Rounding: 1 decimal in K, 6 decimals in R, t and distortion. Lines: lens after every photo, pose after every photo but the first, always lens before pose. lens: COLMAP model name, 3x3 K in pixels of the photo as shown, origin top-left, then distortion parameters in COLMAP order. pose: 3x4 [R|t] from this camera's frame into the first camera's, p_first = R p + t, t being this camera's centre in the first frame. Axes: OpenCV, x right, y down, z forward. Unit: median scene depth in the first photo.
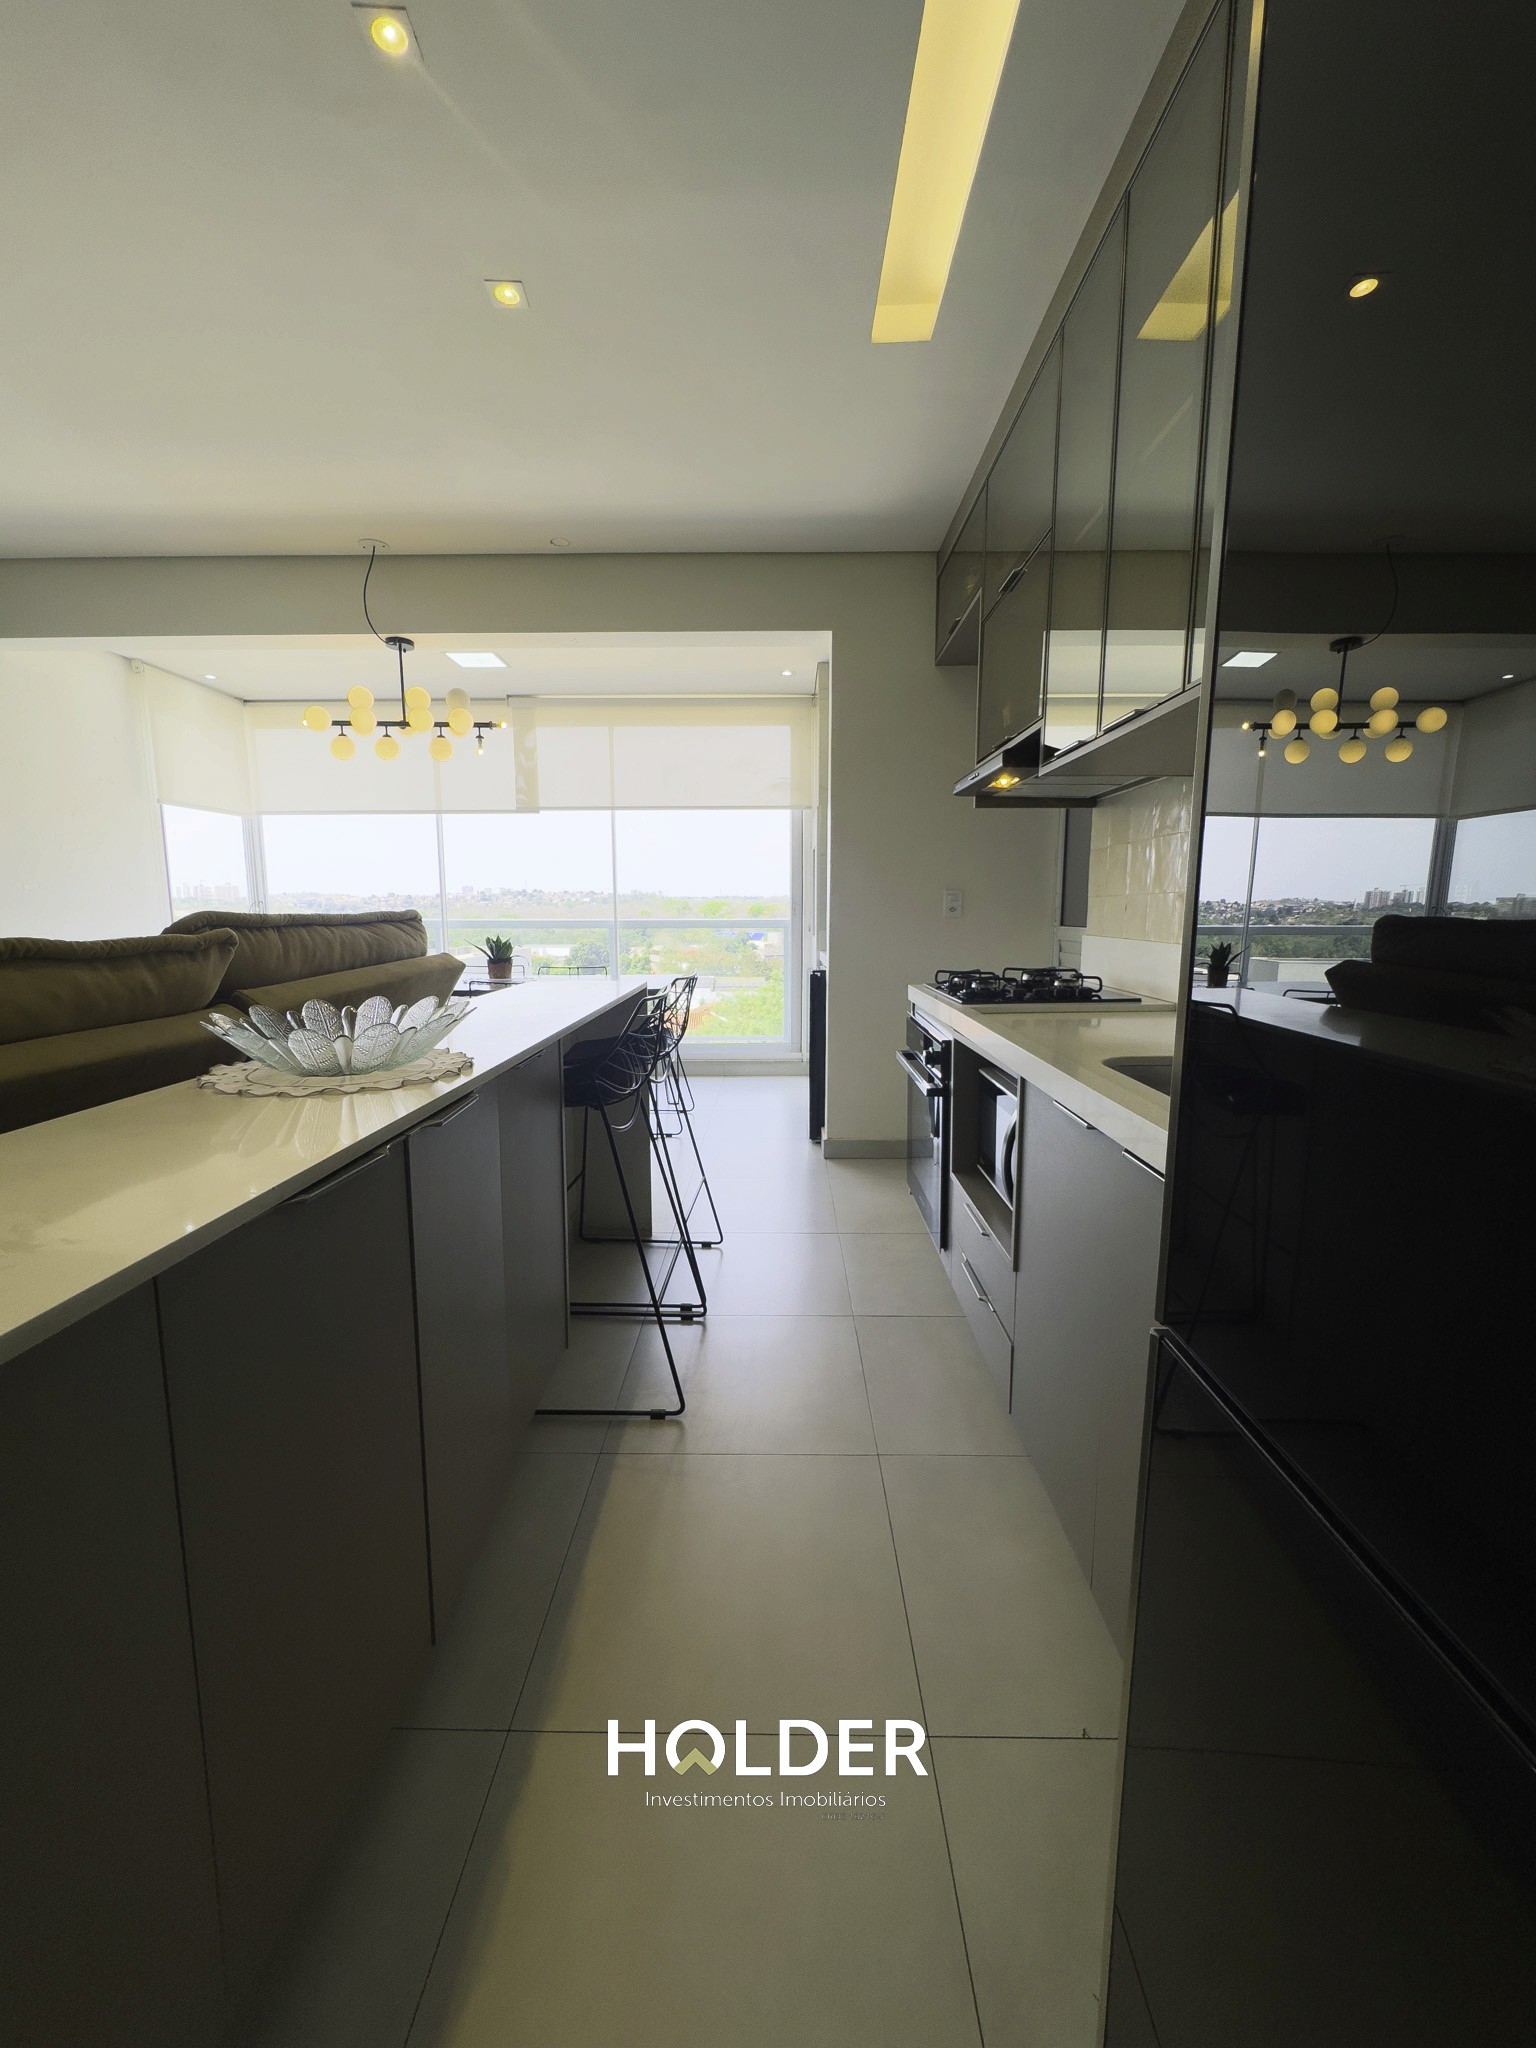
lens RADIAL K [[818.0, 0, 767.6], [0, 818.0, 1018.6], [0, 0, 1]] dist [-0.001986, 0.000405]
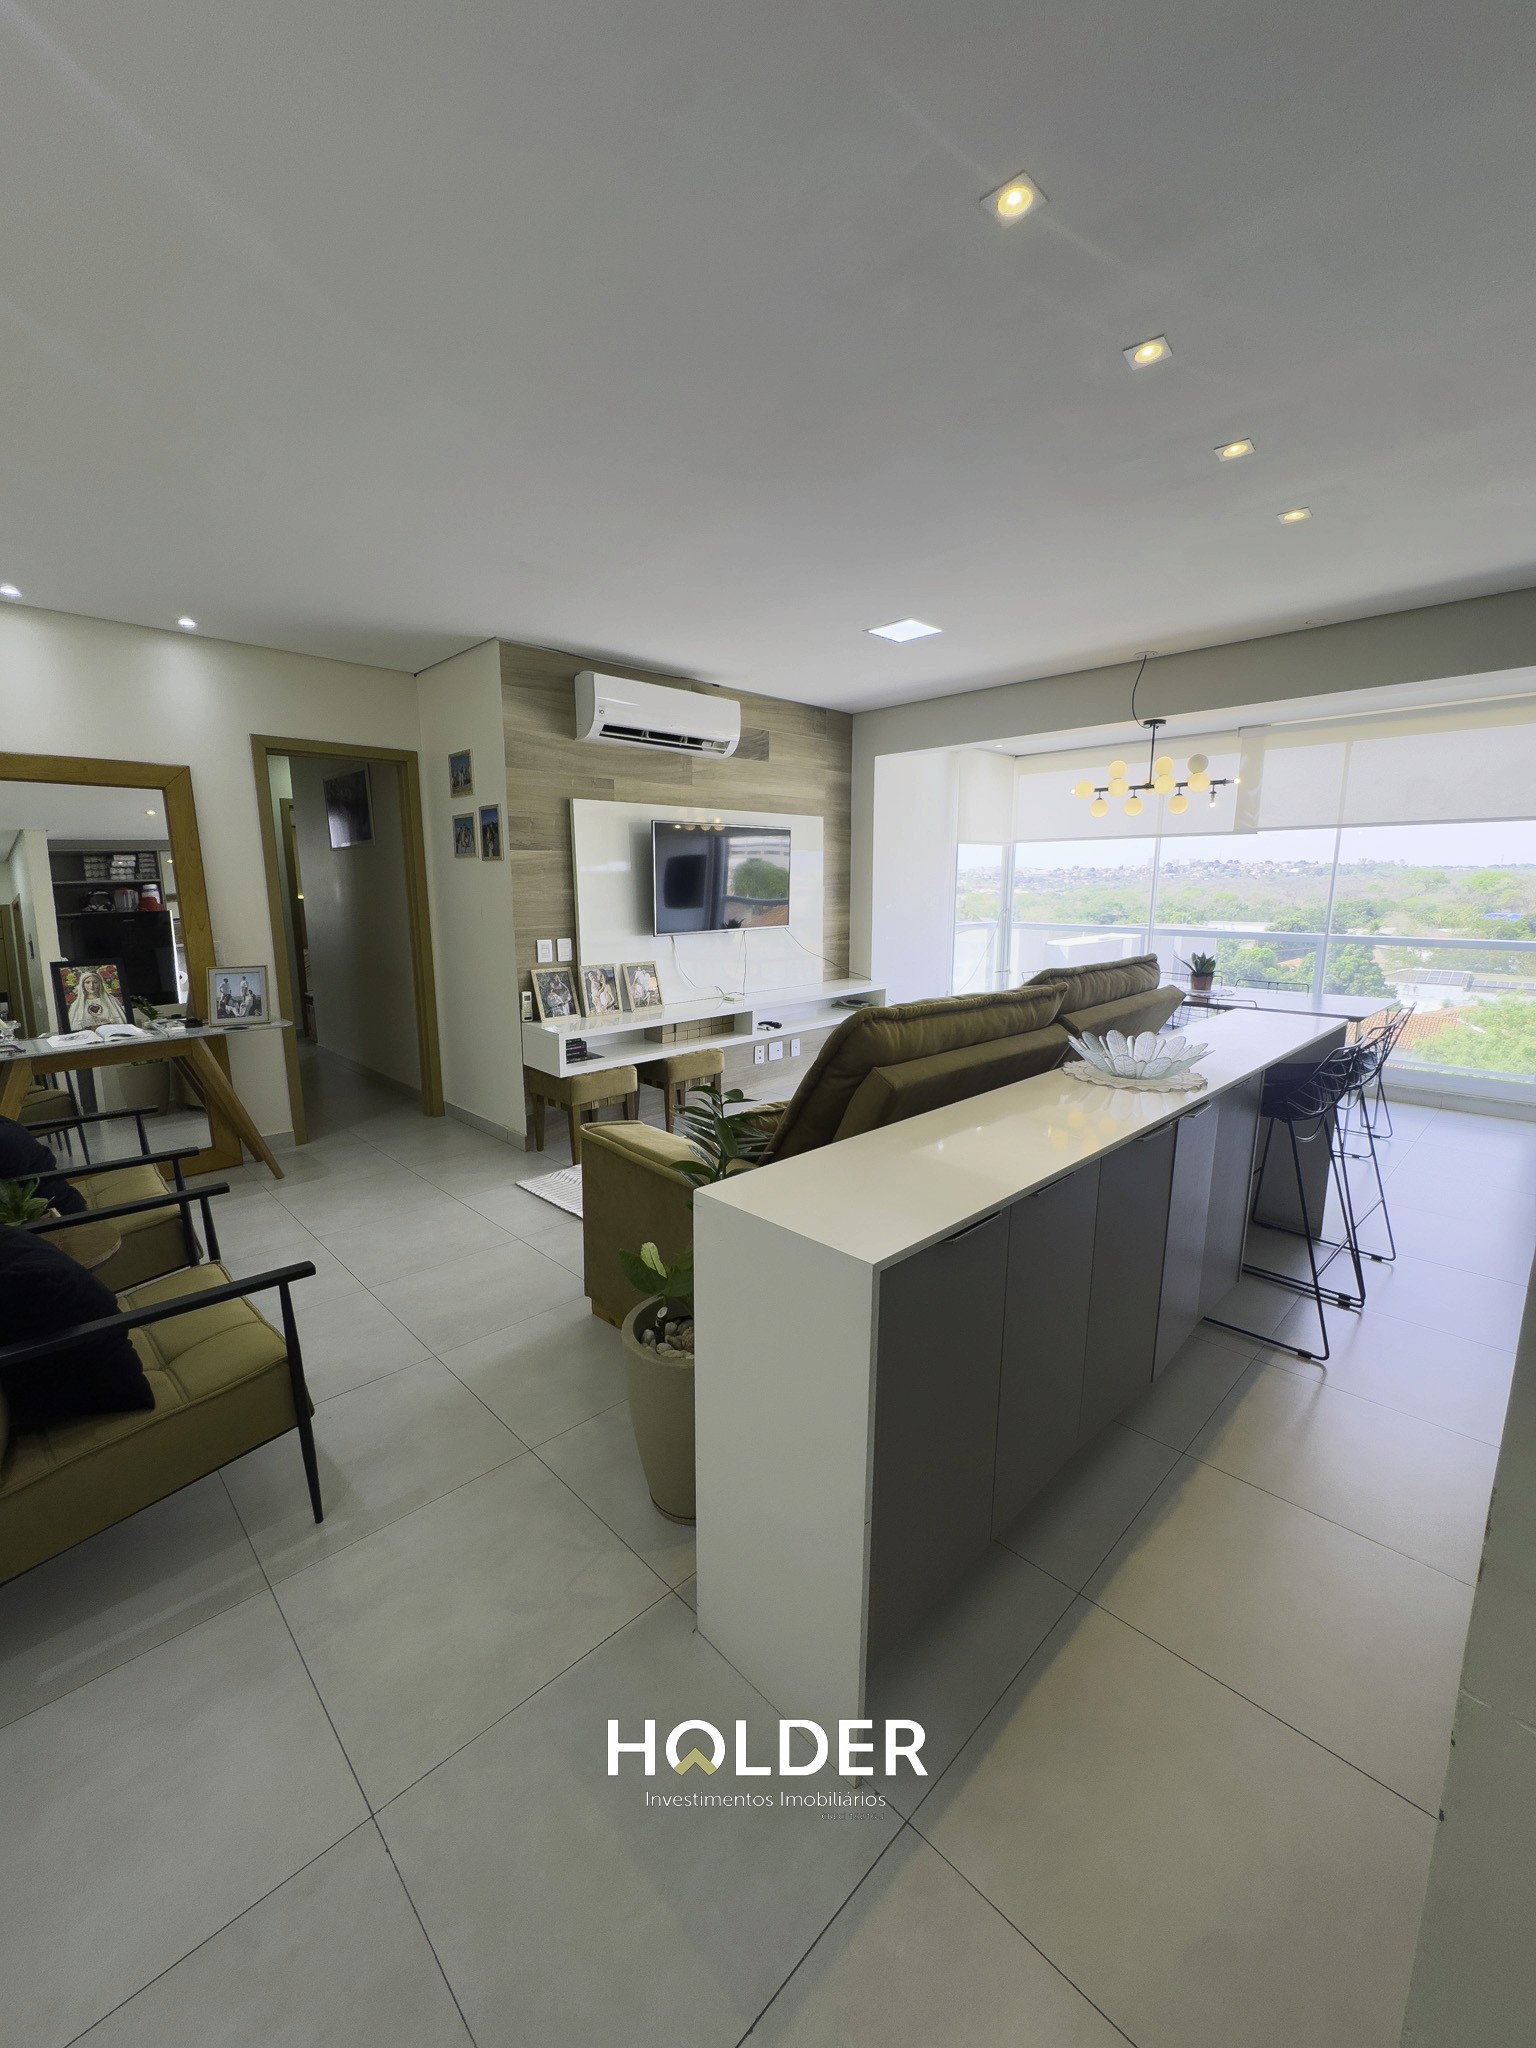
lens RADIAL K [[818.0, 0, 774.2], [0, 818.0, 1023.2], [0, 0, 1]] dist [-0.001986, 0.000405]
pose [[0.714525, 0.120625, -0.689133, 0.079053], [-0.093983, 0.992645, 0.076305, -0.059999], [0.693269, 0.010245, 0.720606, -0.446722]]
